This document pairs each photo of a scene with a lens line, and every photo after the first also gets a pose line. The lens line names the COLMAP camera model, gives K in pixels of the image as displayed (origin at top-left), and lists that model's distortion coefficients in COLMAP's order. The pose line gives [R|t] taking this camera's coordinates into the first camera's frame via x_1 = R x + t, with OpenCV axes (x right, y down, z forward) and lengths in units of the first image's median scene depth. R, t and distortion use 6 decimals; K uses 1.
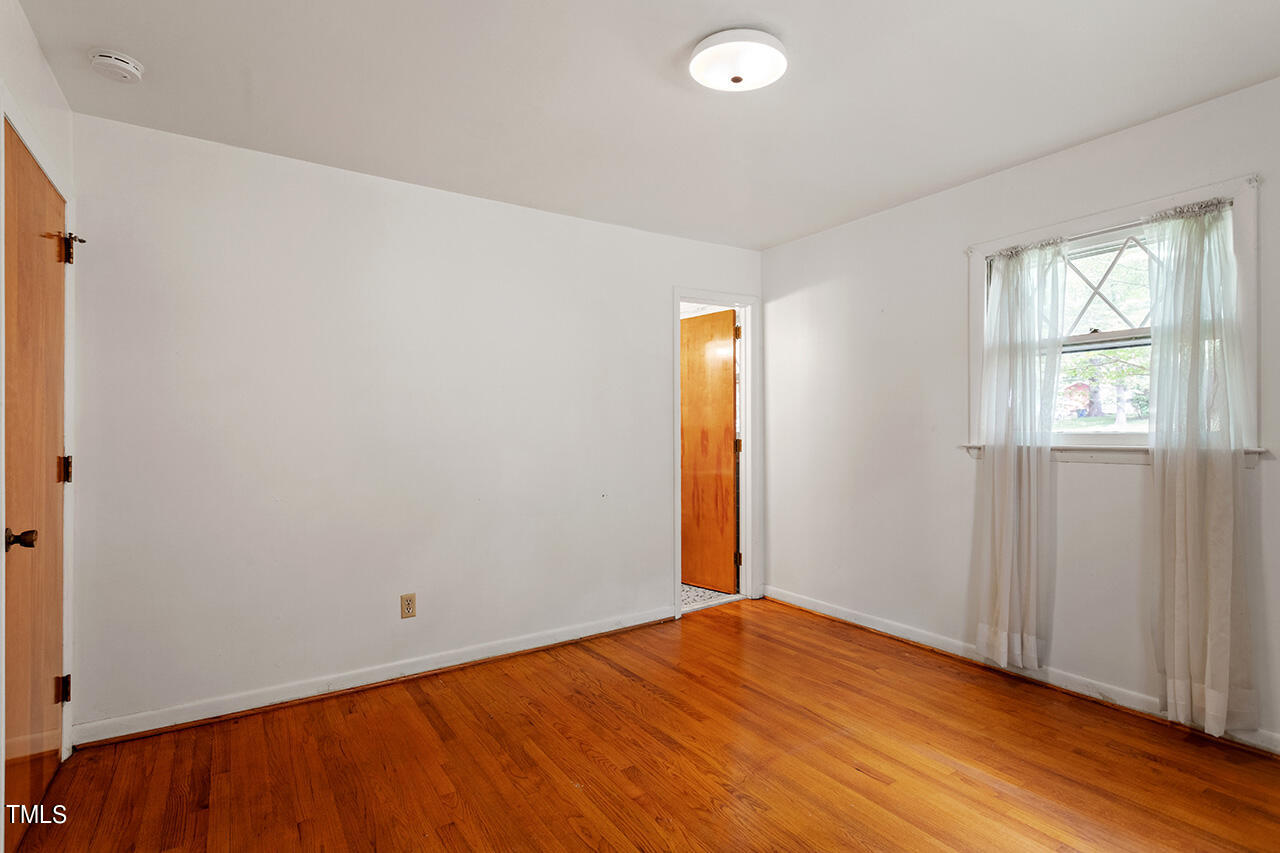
lens RADIAL K [[619.9, 0, 639.9], [0, 619.9, 429.5], [0, 0, 1]] dist [-0.002423, 0.000441]
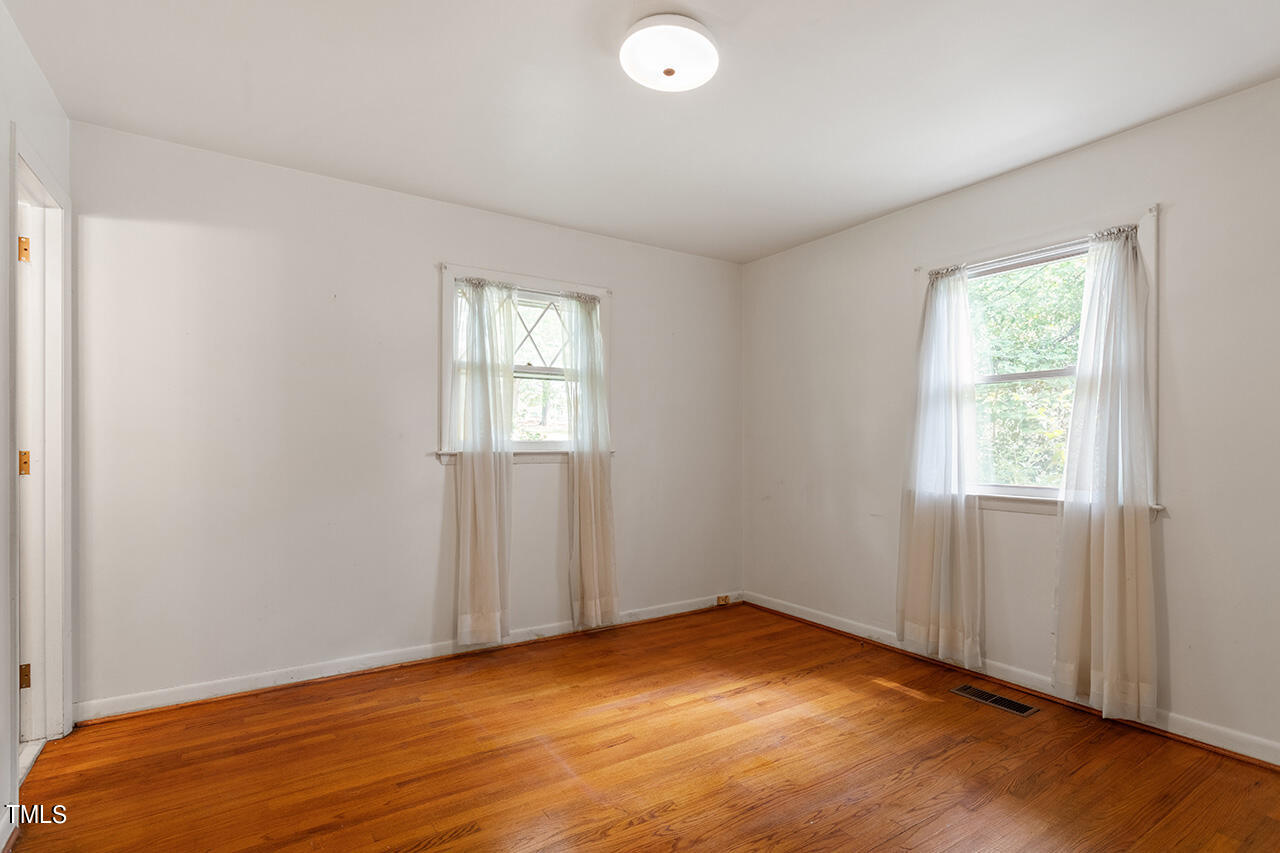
lens RADIAL K [[619.9, 0, 642.7], [0, 619.9, 448.7], [0, 0, 1]] dist [-0.002423, 0.000441]
pose [[-0.000829, -0.003242, 0.999994, -0.559456], [-0.003849, 0.999987, 0.003239, 0.015611], [-0.999992, -0.003846, -0.000842, 0.716646]]
